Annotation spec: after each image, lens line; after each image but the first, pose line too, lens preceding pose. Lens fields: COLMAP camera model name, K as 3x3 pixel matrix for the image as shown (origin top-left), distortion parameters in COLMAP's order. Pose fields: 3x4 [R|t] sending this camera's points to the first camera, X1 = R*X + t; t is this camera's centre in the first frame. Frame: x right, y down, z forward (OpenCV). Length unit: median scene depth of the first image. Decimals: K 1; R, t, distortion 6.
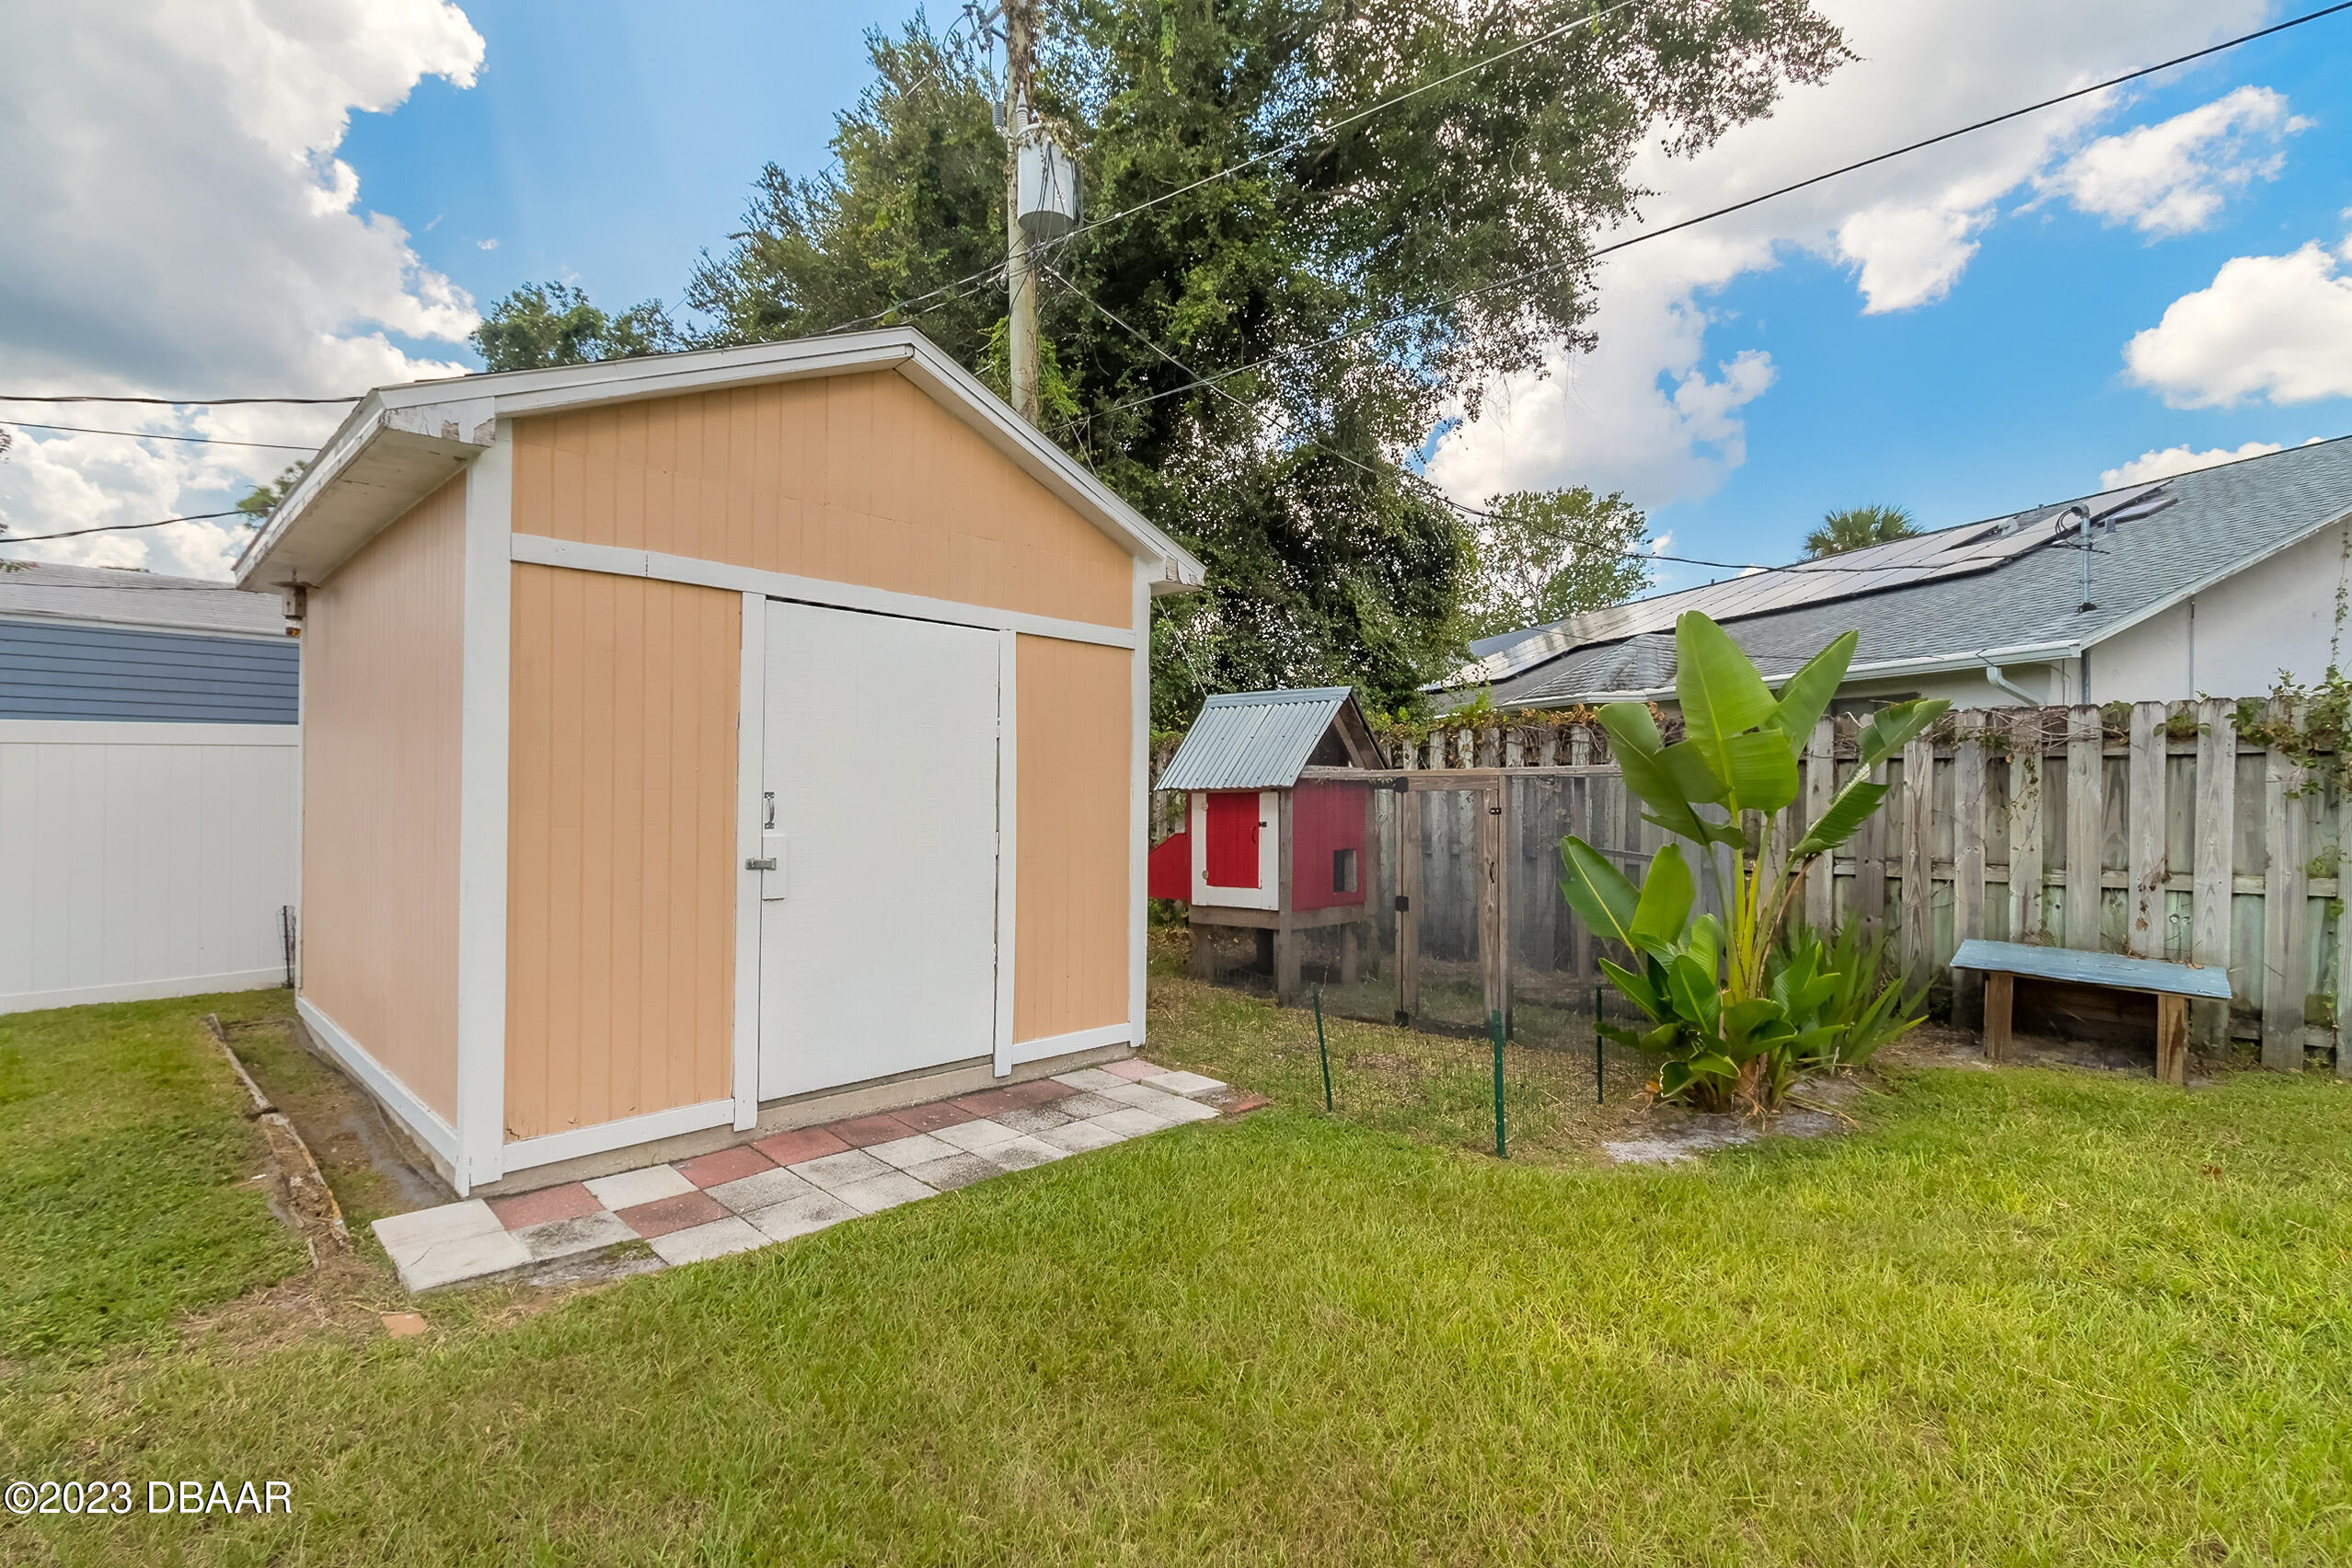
lens RADIAL K [[1072.9, 0, 1144.7], [0, 1072.9, 788.7], [0, 0, 1]] dist [0.004383, -0.000391]
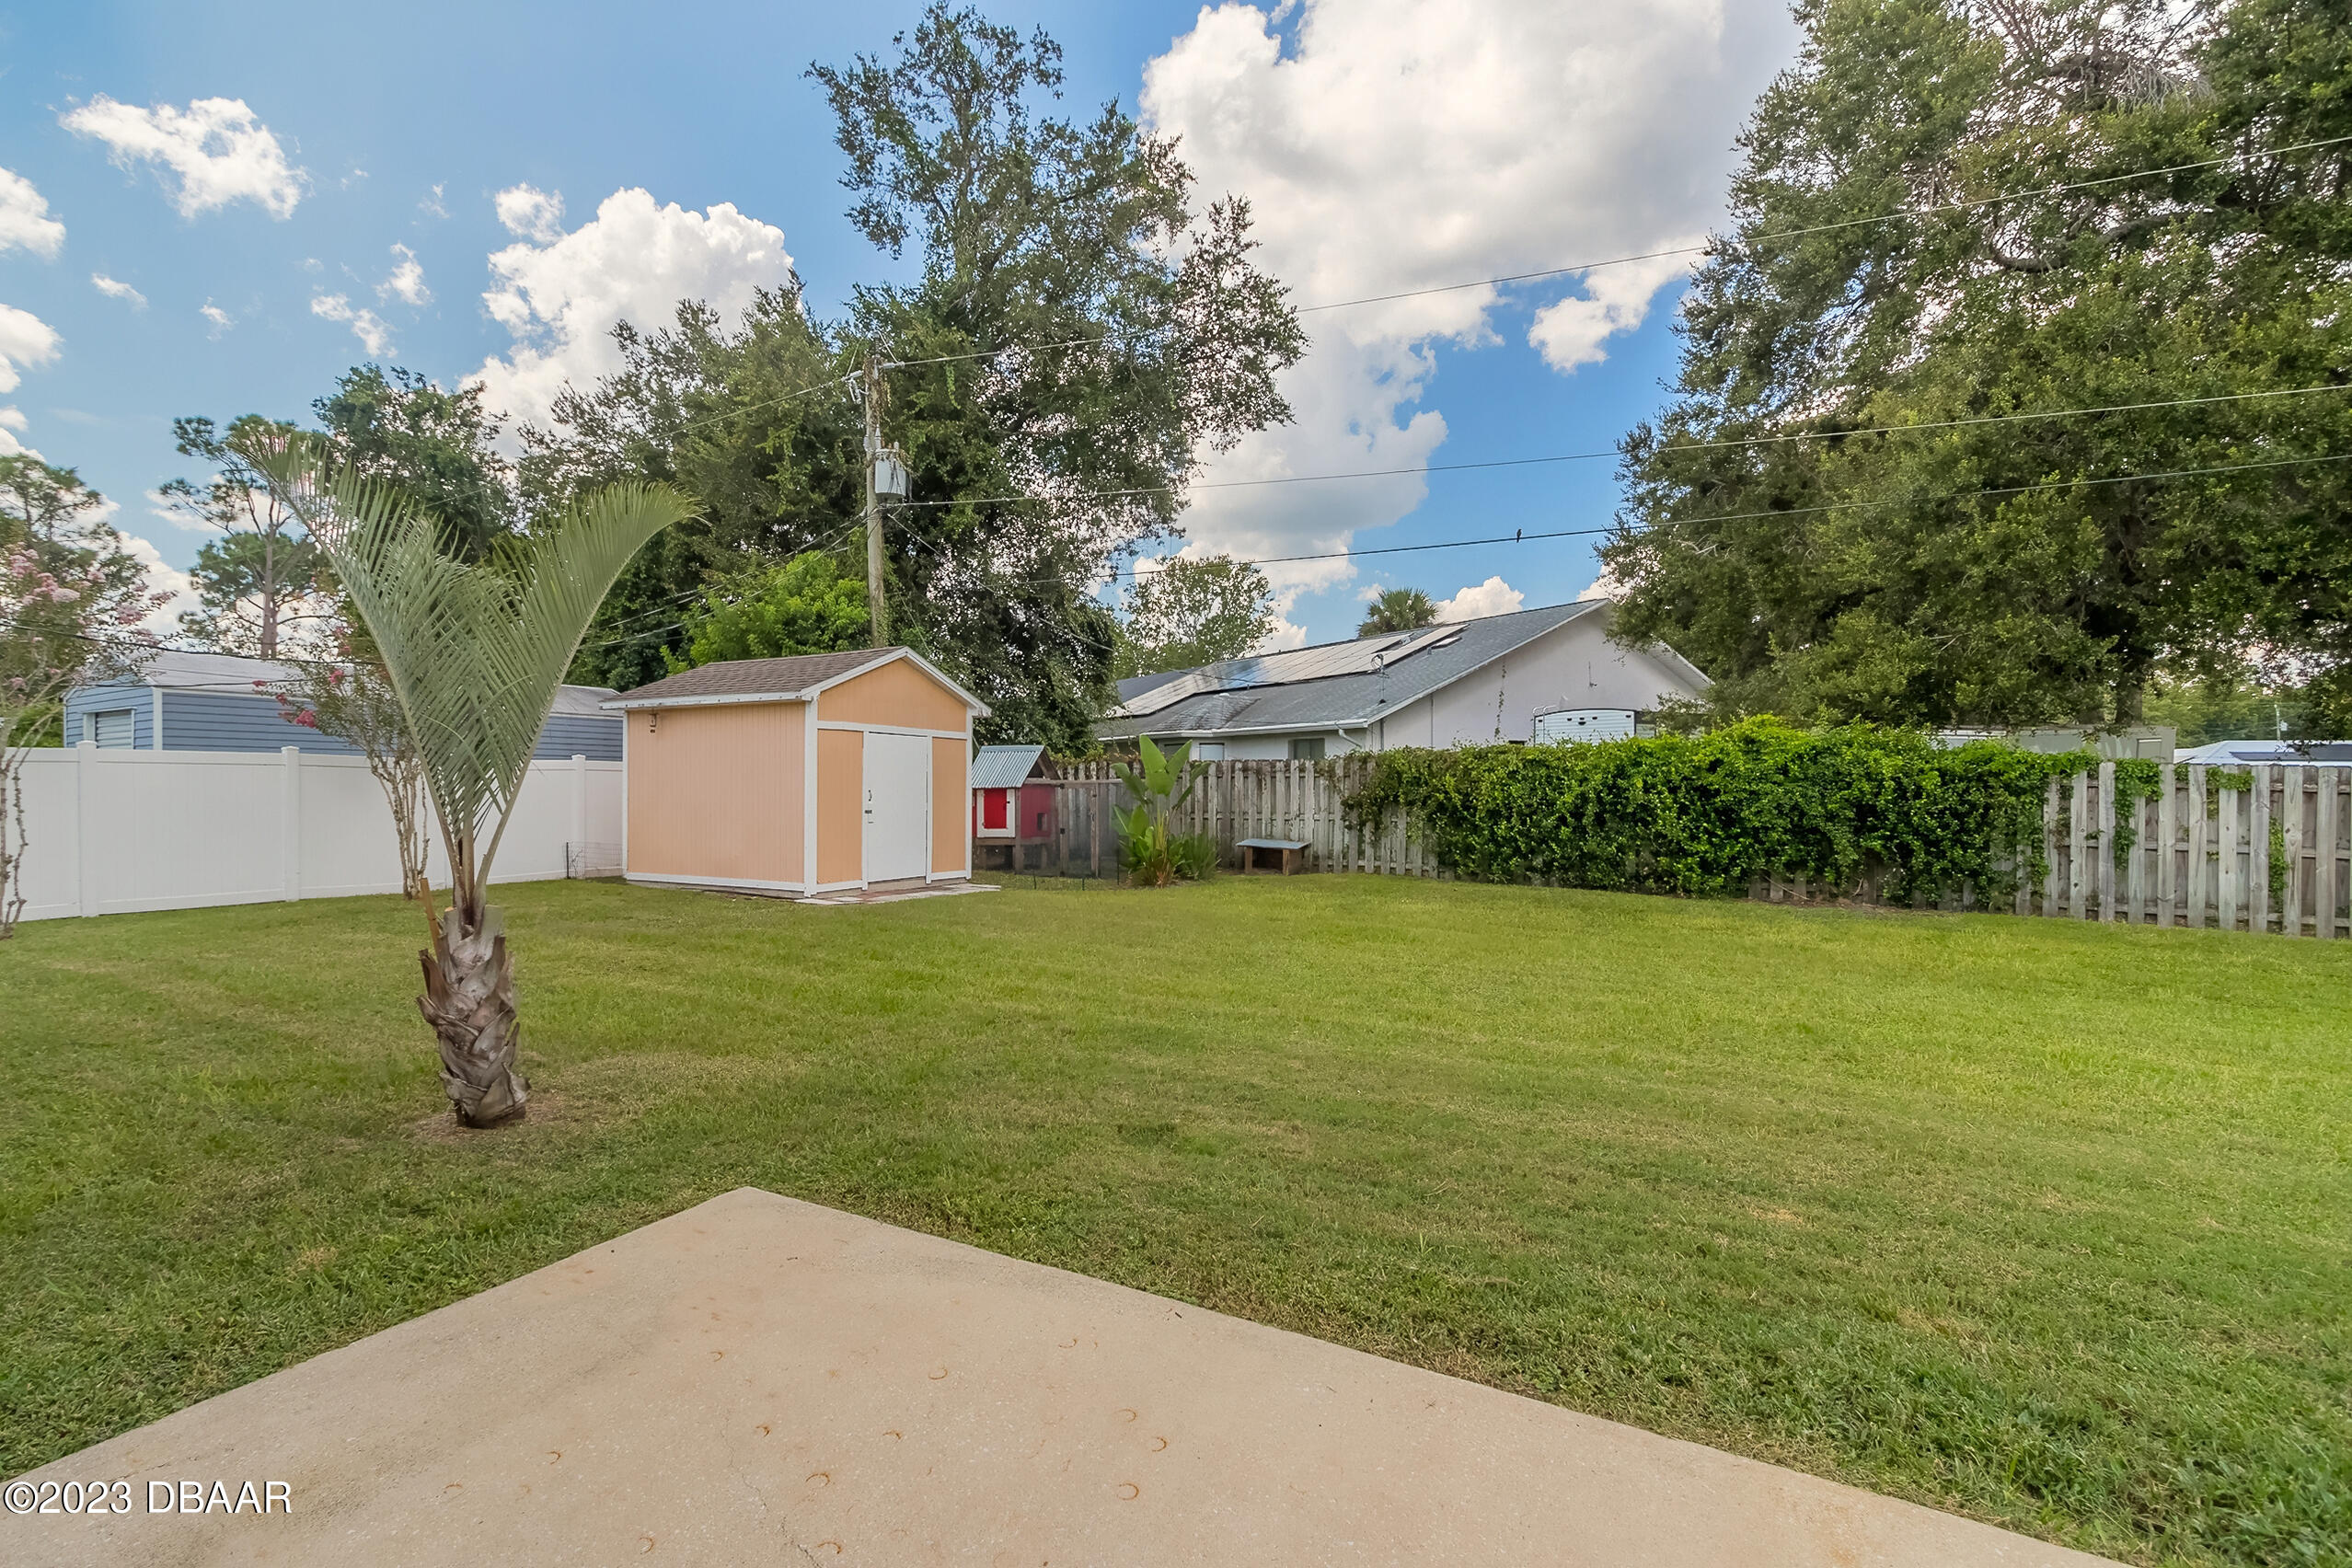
lens RADIAL K [[1072.9, 0, 1144.7], [0, 1072.9, 788.7], [0, 0, 1]] dist [0.004383, -0.000391]
pose [[0.963904, -0.004478, 0.266211, -0.210166], [0.002844, 0.999975, 0.006523, -0.011257], [-0.266234, -0.005530, 0.963893, -1.251445]]
